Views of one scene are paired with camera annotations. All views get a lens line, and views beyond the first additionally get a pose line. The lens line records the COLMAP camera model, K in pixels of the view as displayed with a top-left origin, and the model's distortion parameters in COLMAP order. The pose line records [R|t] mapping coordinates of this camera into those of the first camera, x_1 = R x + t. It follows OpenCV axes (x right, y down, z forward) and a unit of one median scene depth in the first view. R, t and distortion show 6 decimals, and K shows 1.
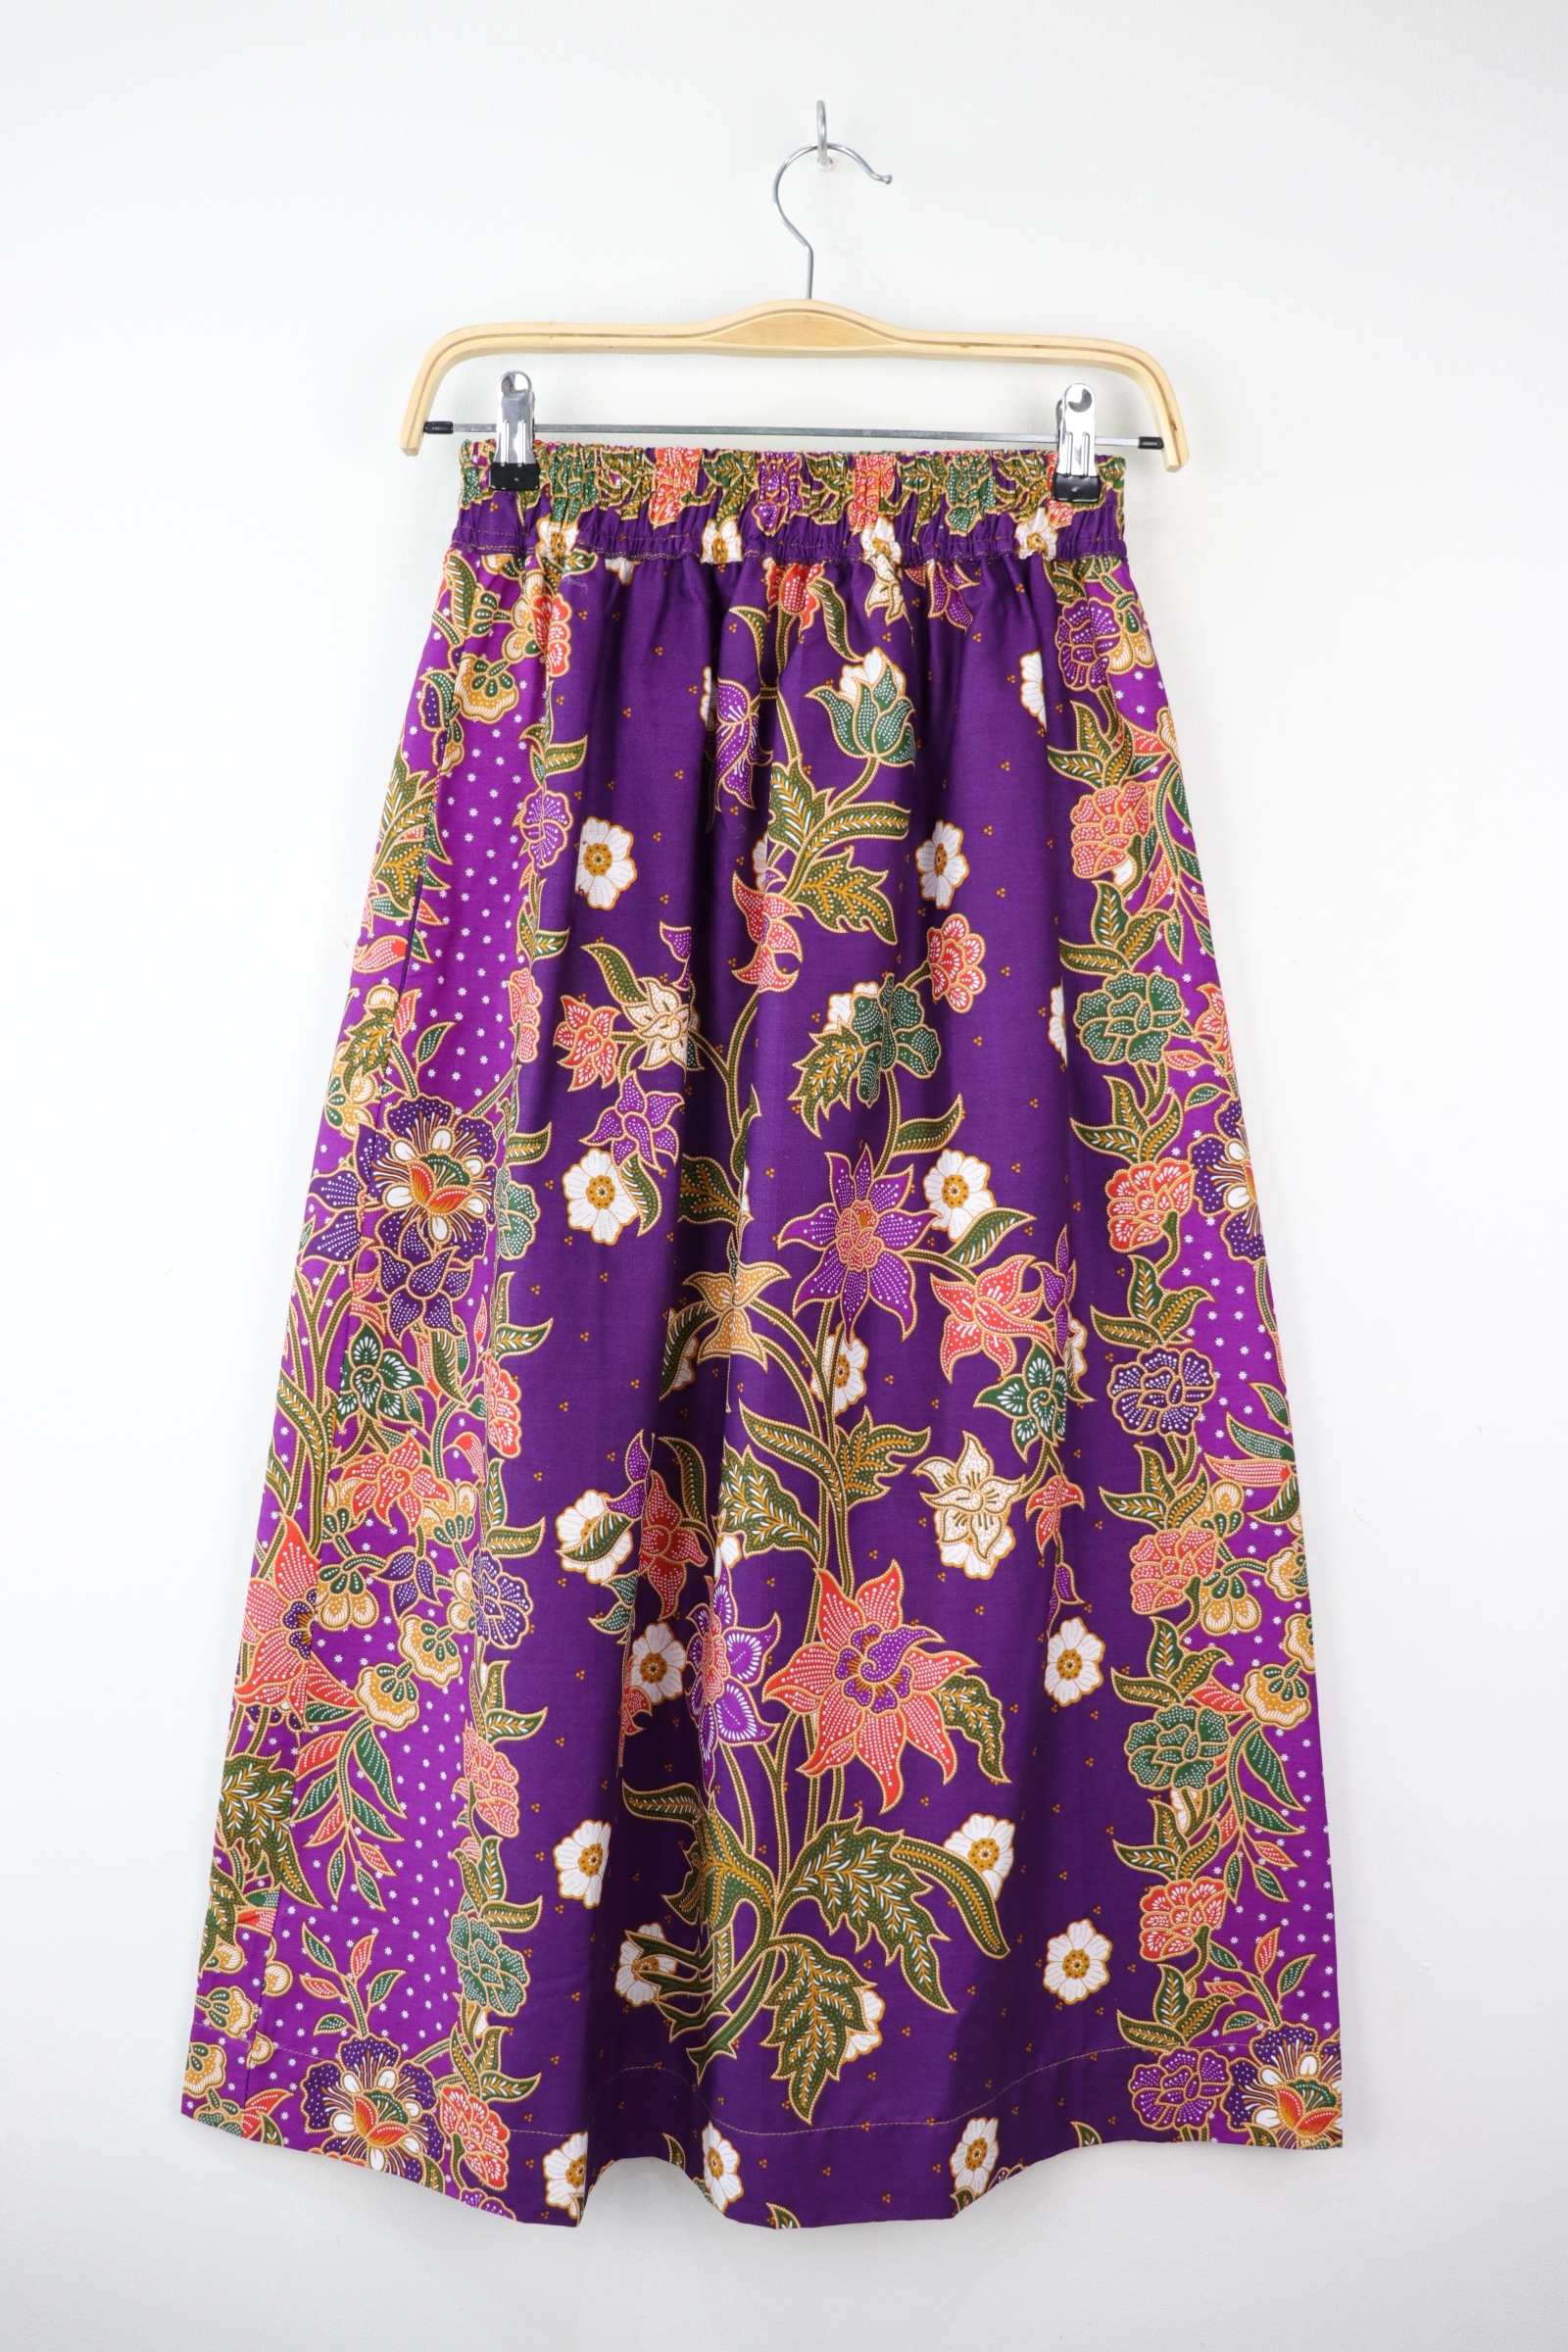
lens RADIAL K [[1955.8, 0, 784.0], [0, 1955.8, 1176.0], [0, 0, 1]] dist [-0.261741, 0.227910]
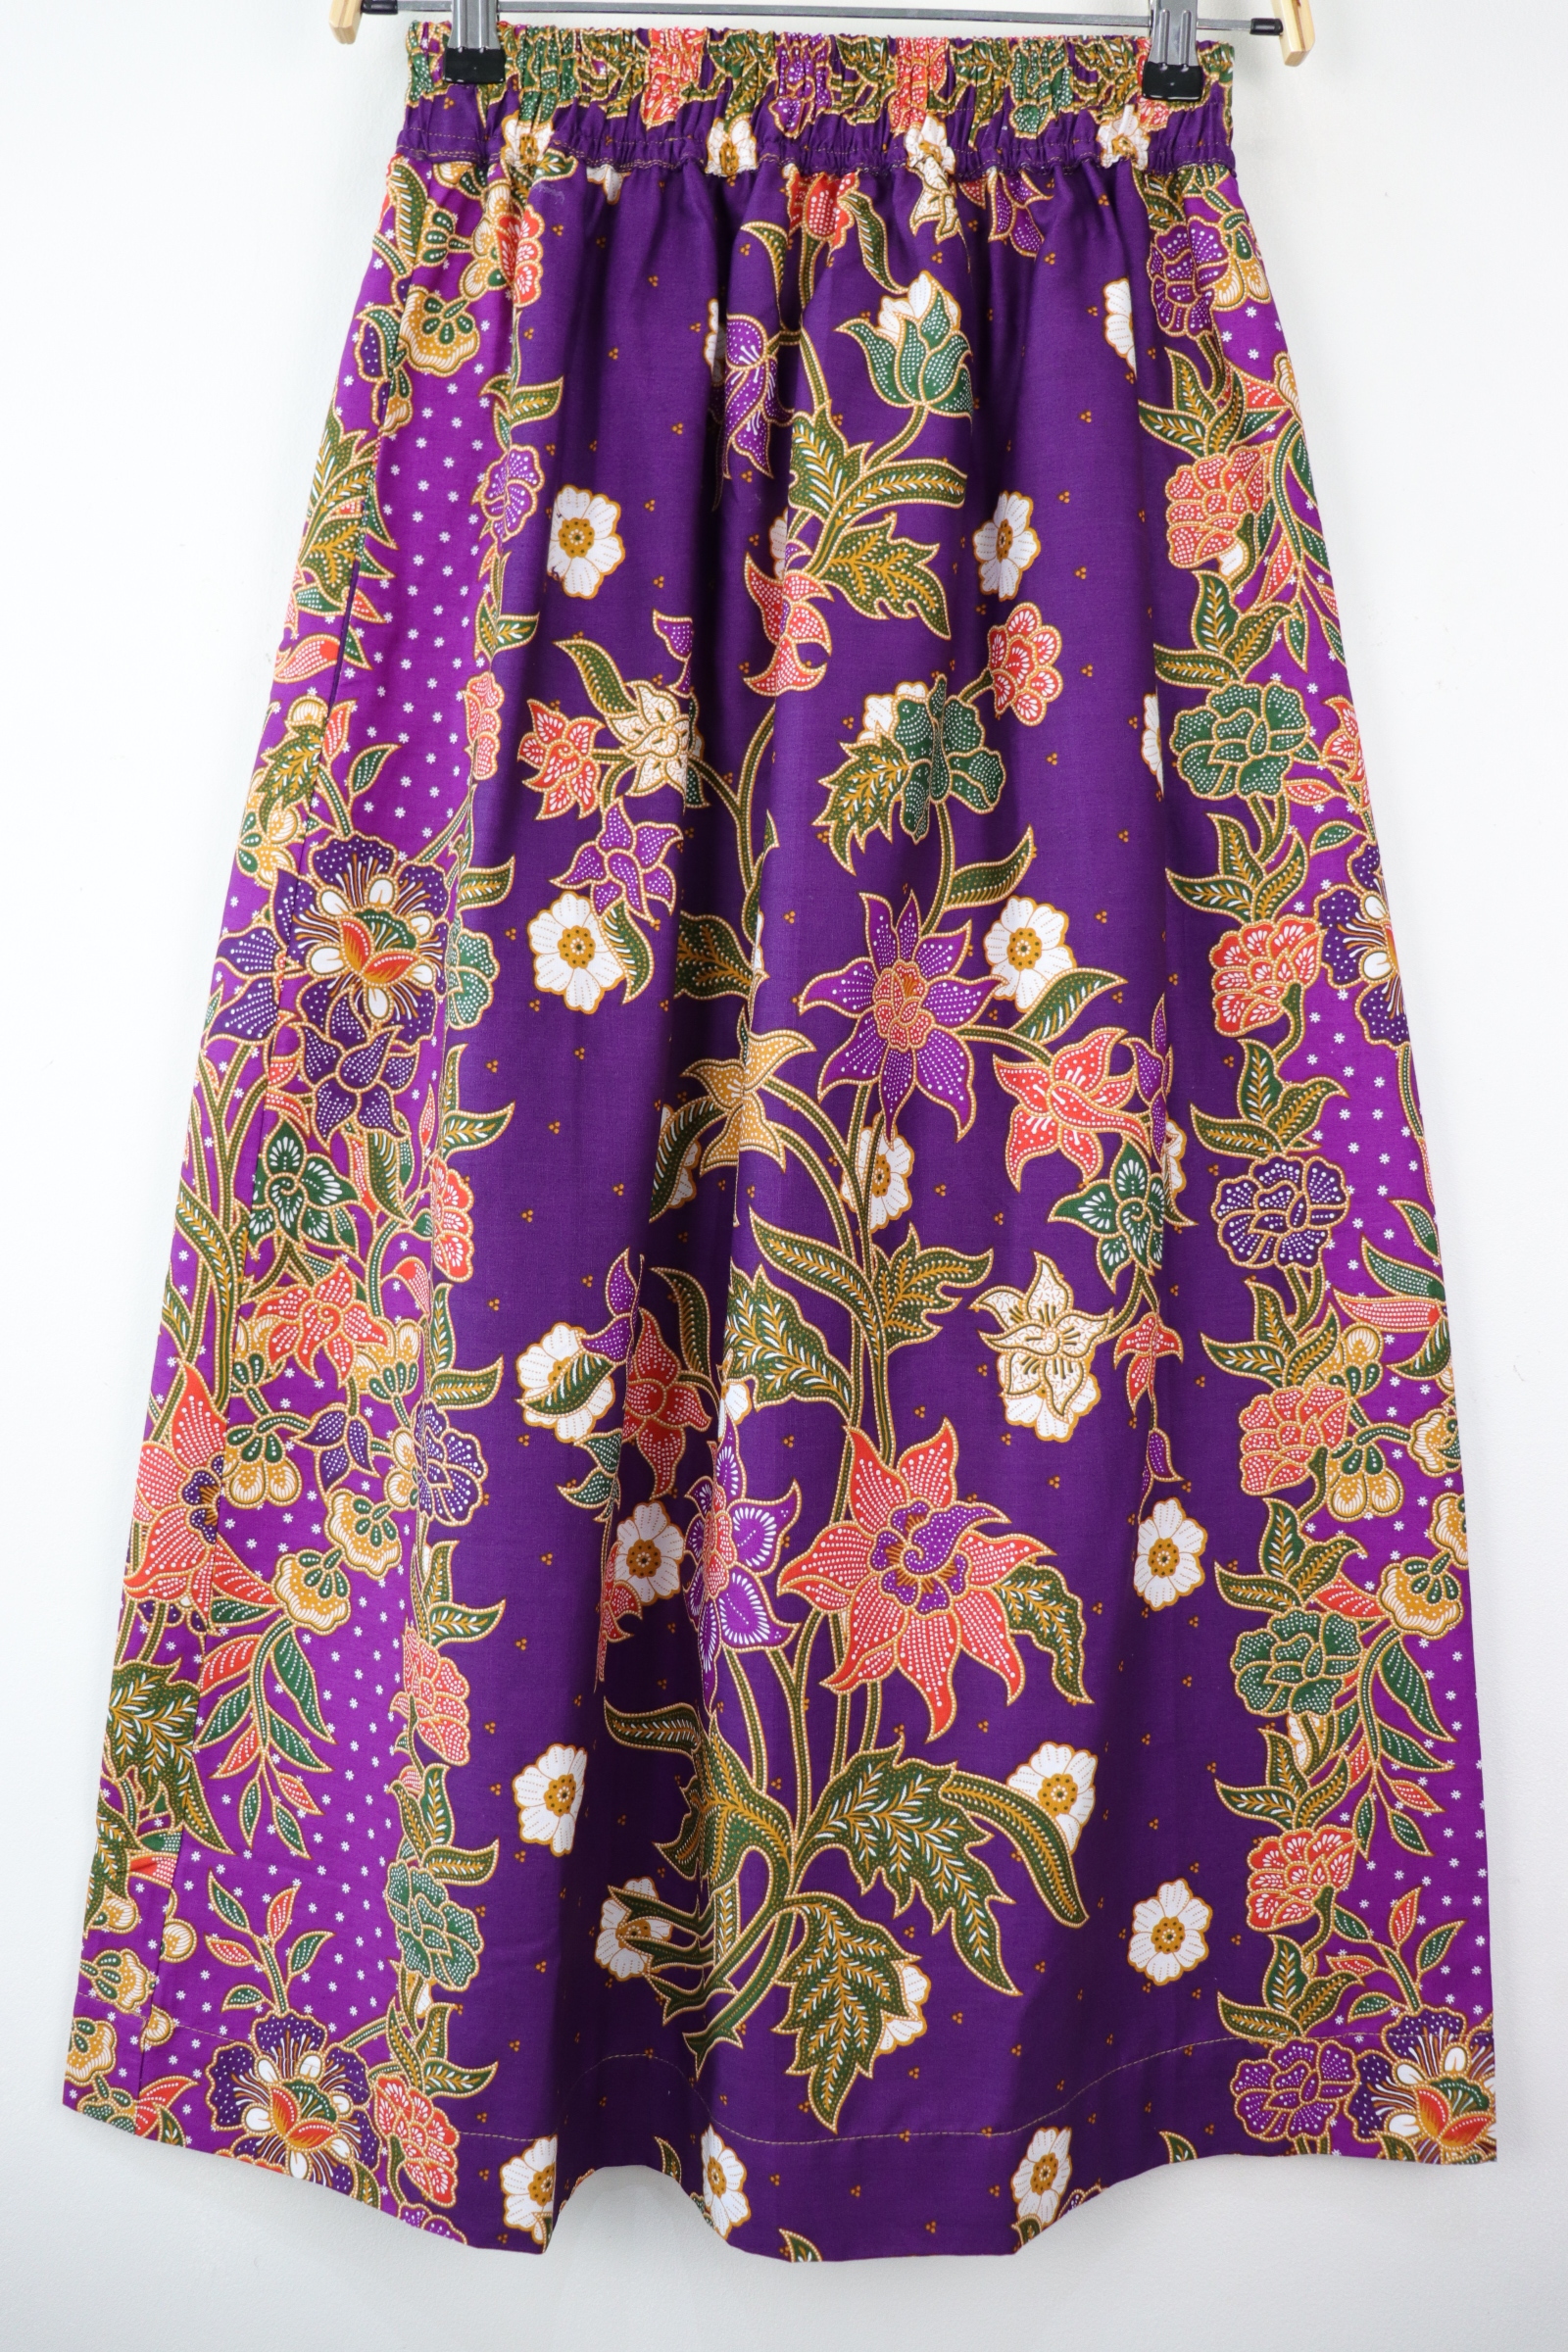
lens RADIAL K [[1955.8, 0, 784.0], [0, 1955.8, 1176.0], [0, 0, 1]] dist [-0.261741, 0.227910]
pose [[0.999855, 0.003445, -0.016669, 0.003765], [-0.003088, 0.999767, 0.021360, 0.083066], [0.016738, -0.021305, 0.999633, 0.208710]]
